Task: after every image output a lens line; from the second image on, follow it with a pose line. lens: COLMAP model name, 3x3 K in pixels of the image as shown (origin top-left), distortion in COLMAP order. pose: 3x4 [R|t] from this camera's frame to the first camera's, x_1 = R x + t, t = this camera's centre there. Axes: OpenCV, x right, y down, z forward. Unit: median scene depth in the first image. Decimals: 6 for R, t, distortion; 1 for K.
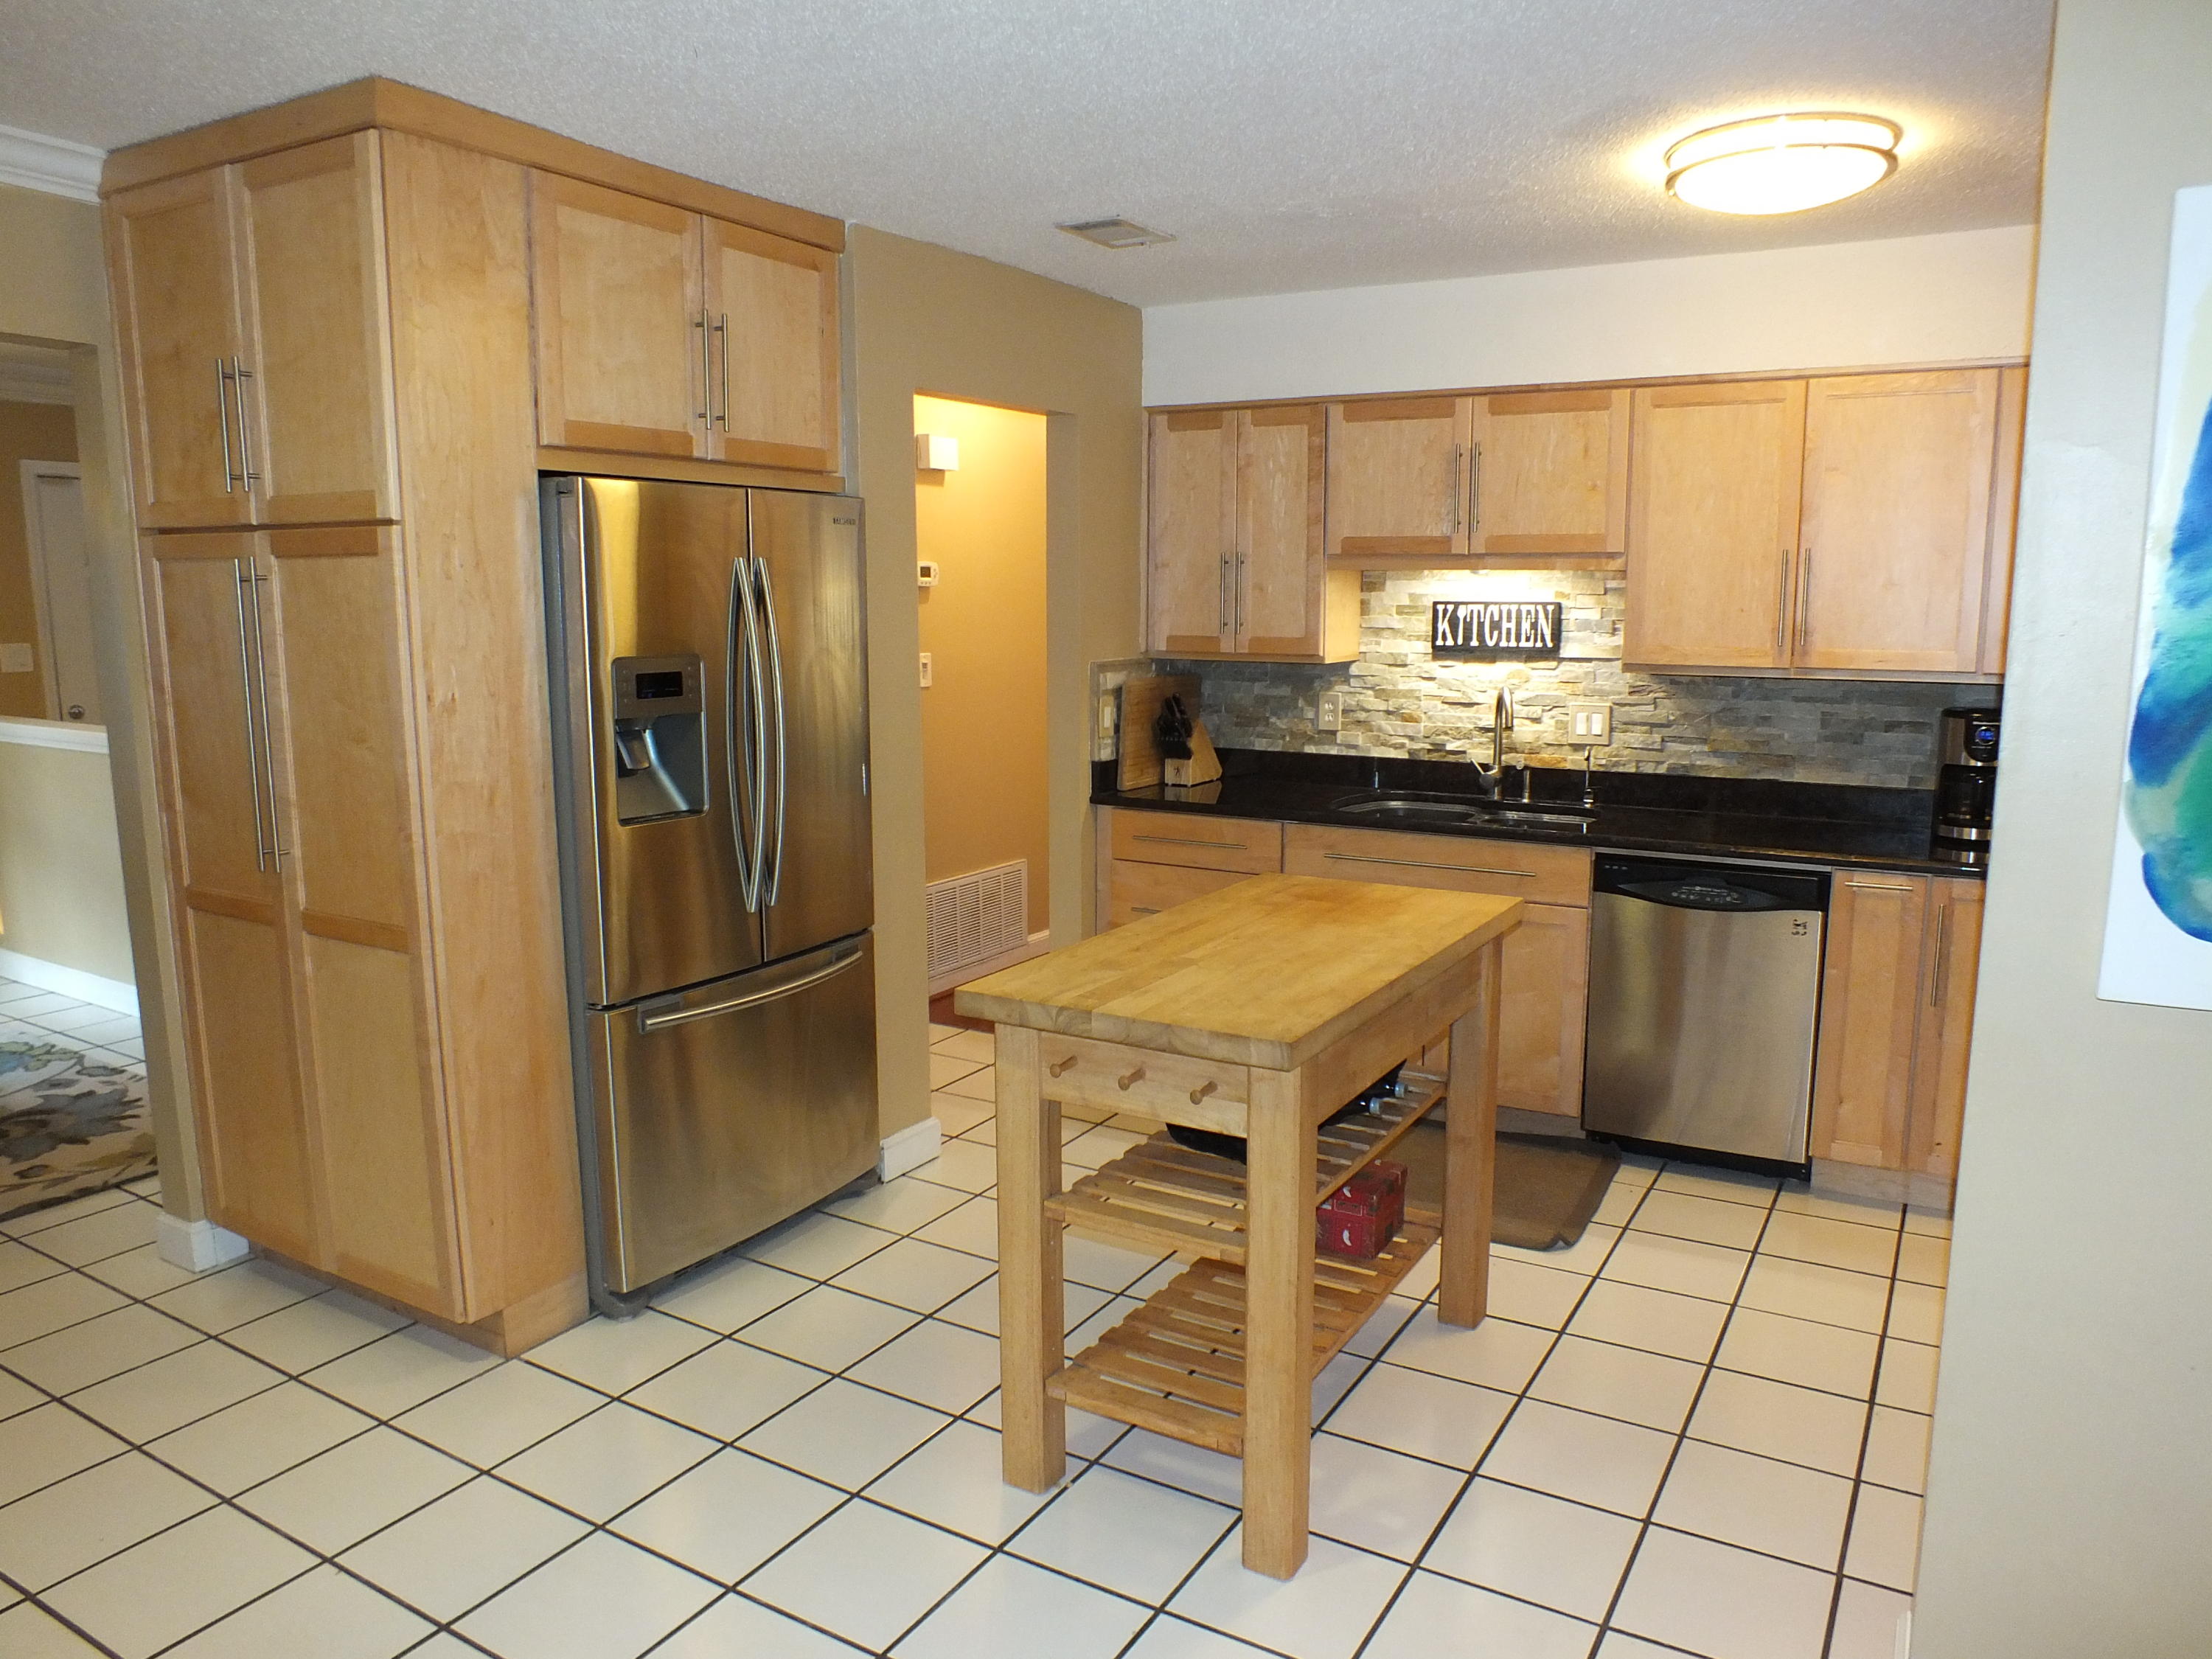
lens RADIAL K [[1480.3, 0, 1106.0], [0, 1480.3, 829.5], [0, 0, 1]] dist [-0.085833, 0.047267]
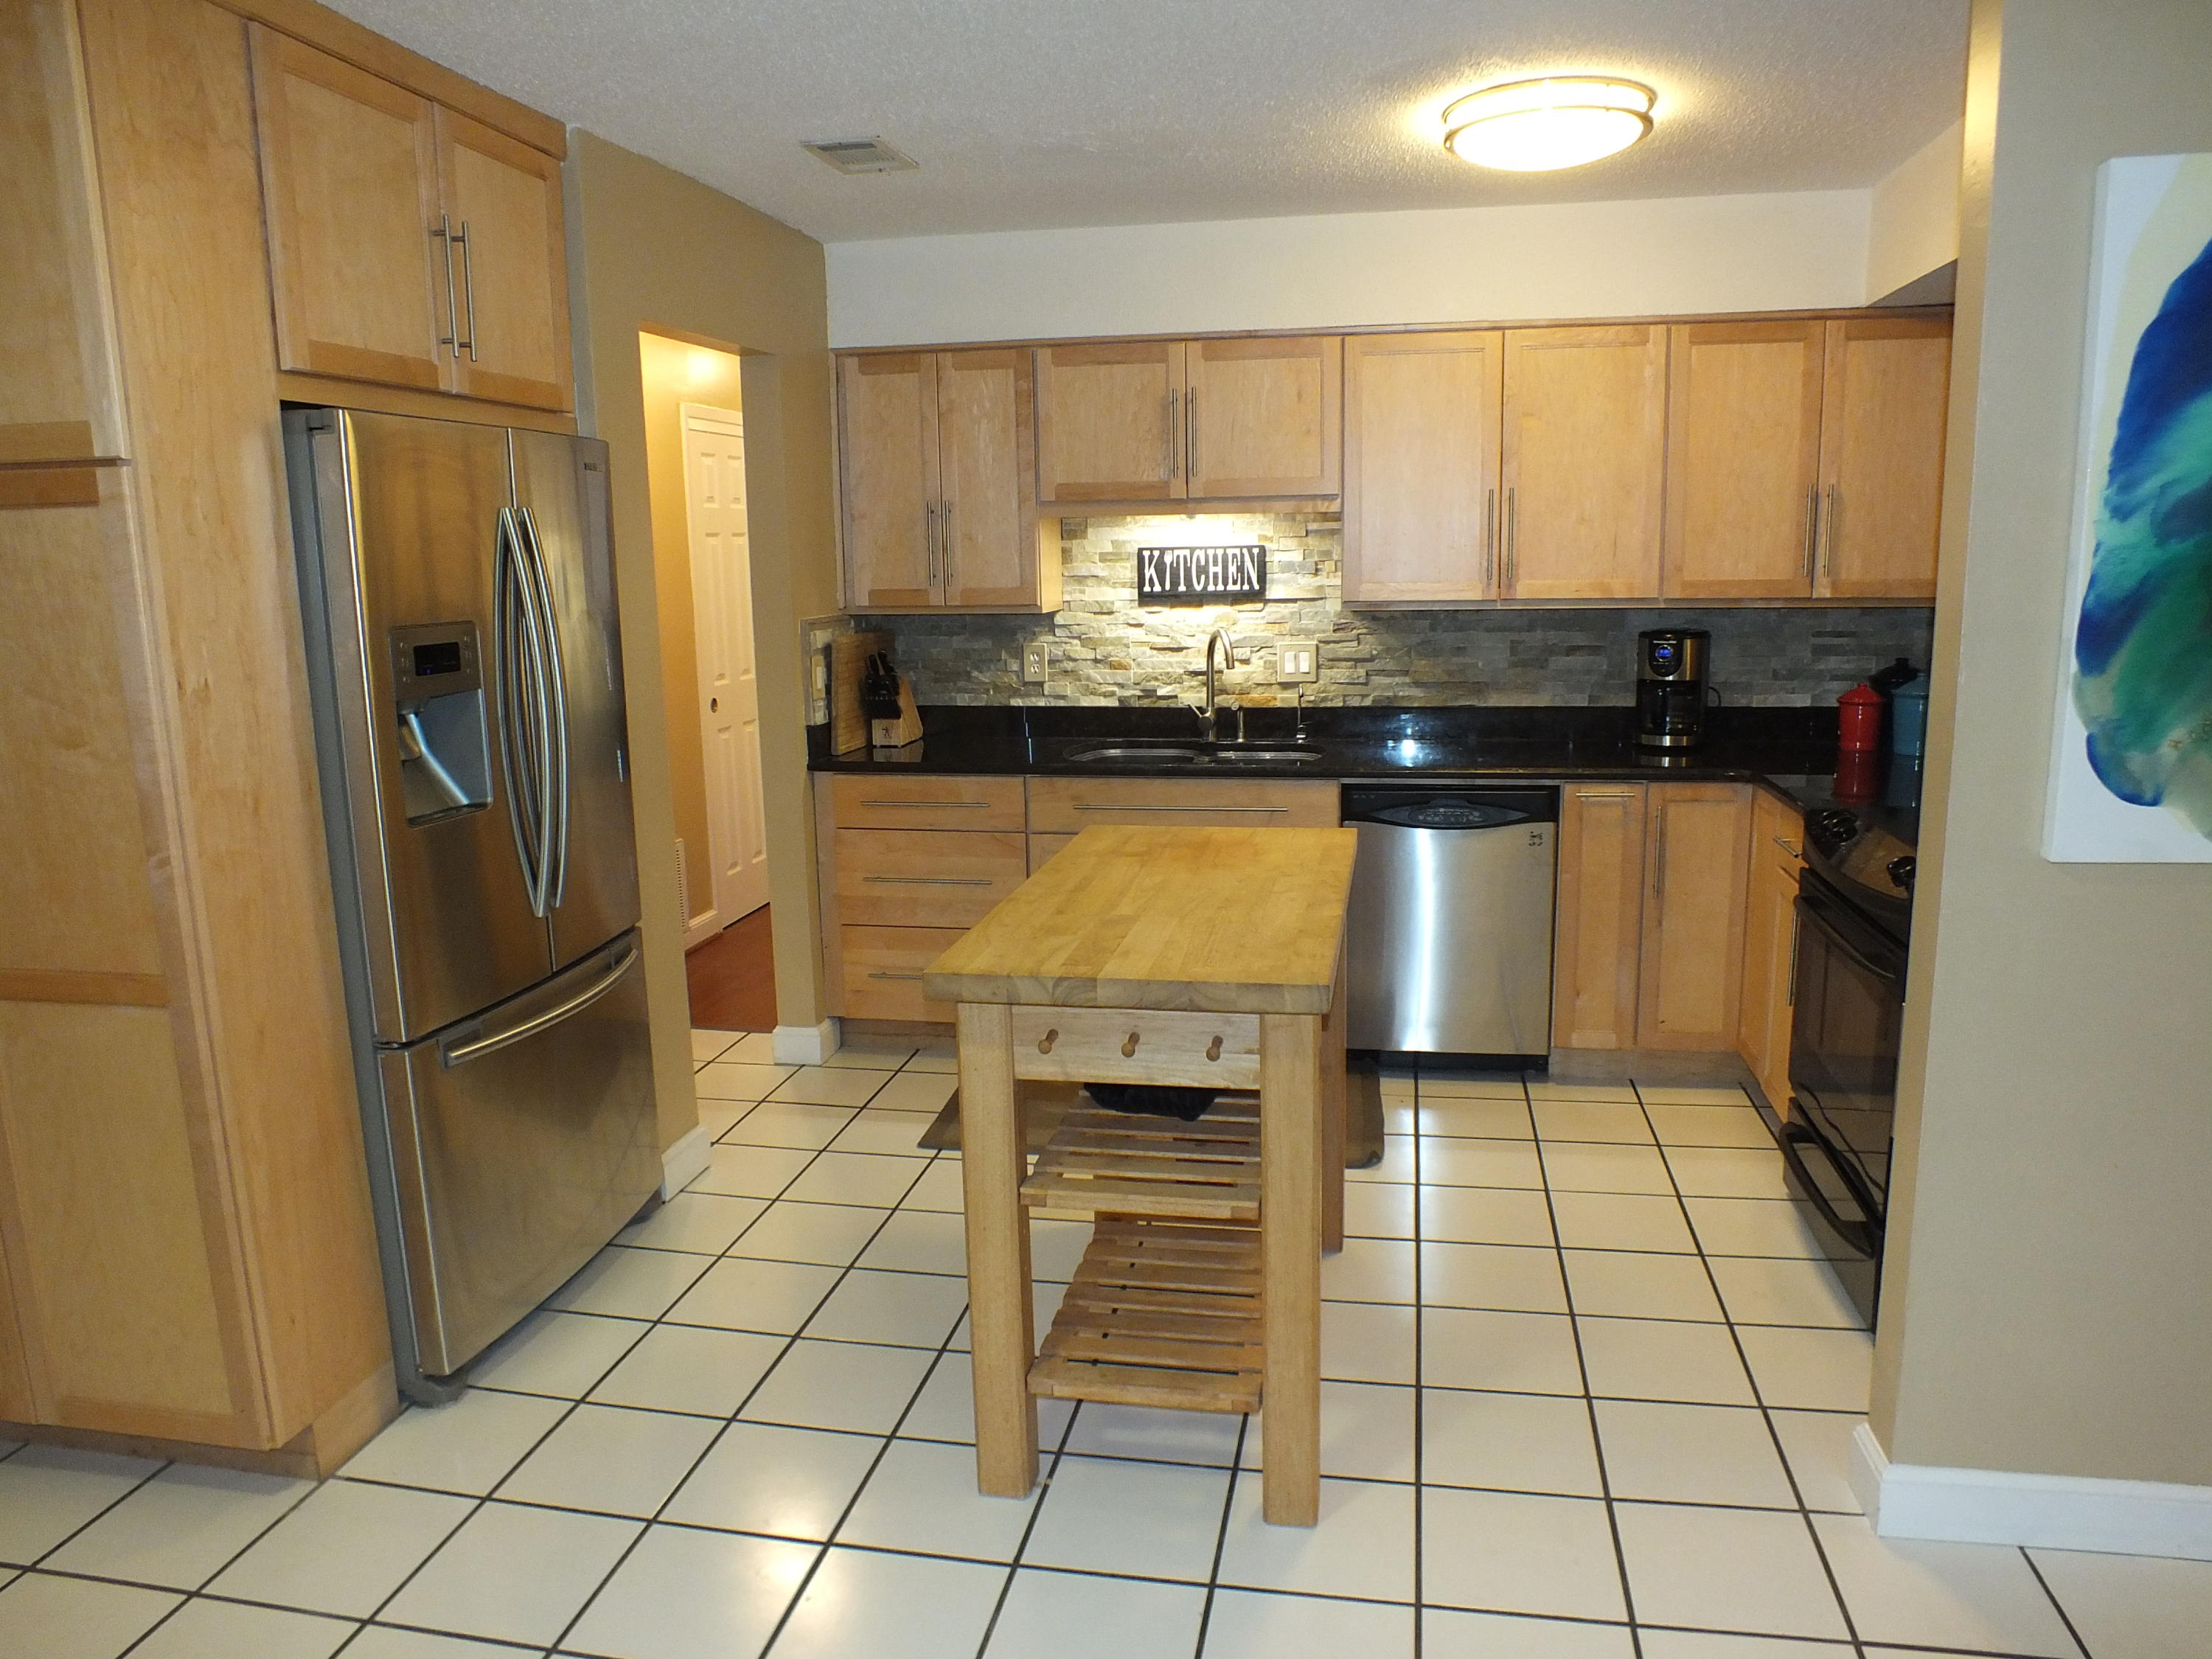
lens RADIAL K [[1480.3, 0, 1106.0], [0, 1480.3, 829.5], [0, 0, 1]] dist [-0.085833, 0.047267]
pose [[0.944941, -0.080204, 0.317259, -0.165338], [0.072125, 0.996704, 0.037147, -0.003024], [-0.319193, -0.012219, 0.947611, 0.062467]]
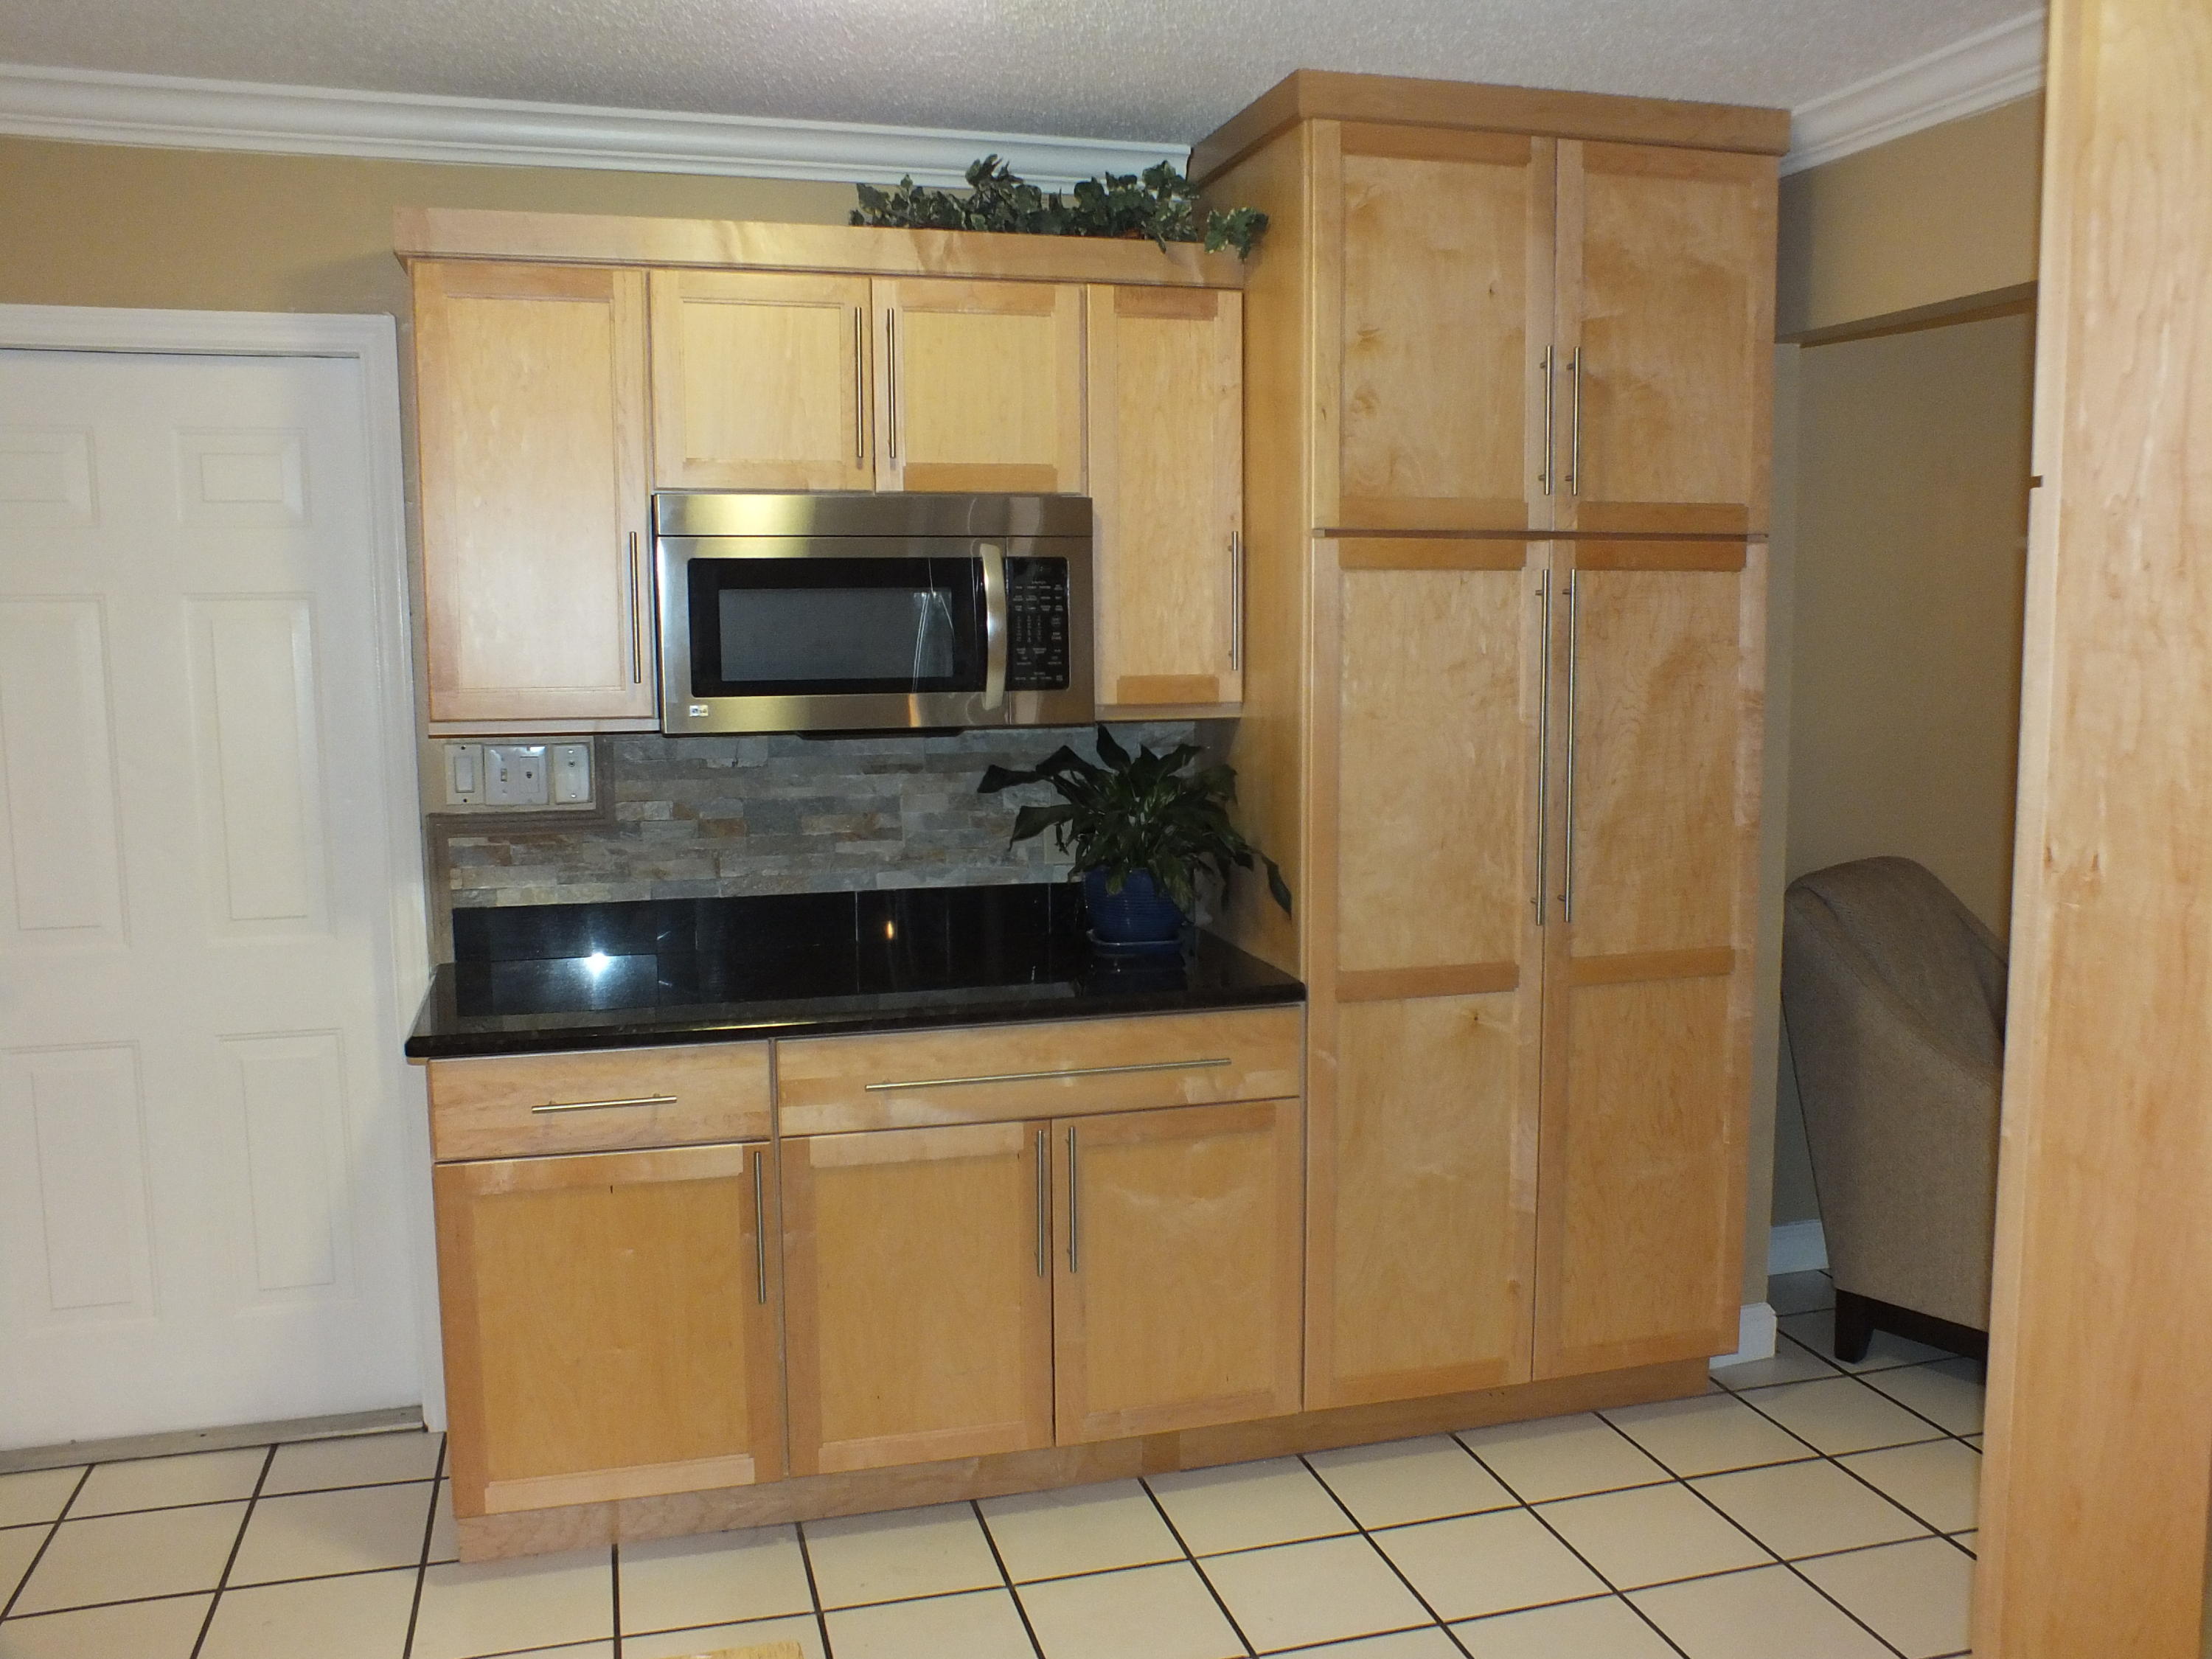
lens RADIAL K [[1820.9, 0, 1106.0], [0, 1820.9, 829.5], [0, 0, 1]] dist [-0.070016, 0.002975]
pose [[-0.687075, 0.092525, -0.720671, 0.105346], [-0.104702, 0.968899, 0.224215, -0.132254], [0.719003, 0.229508, -0.656019, 0.789013]]
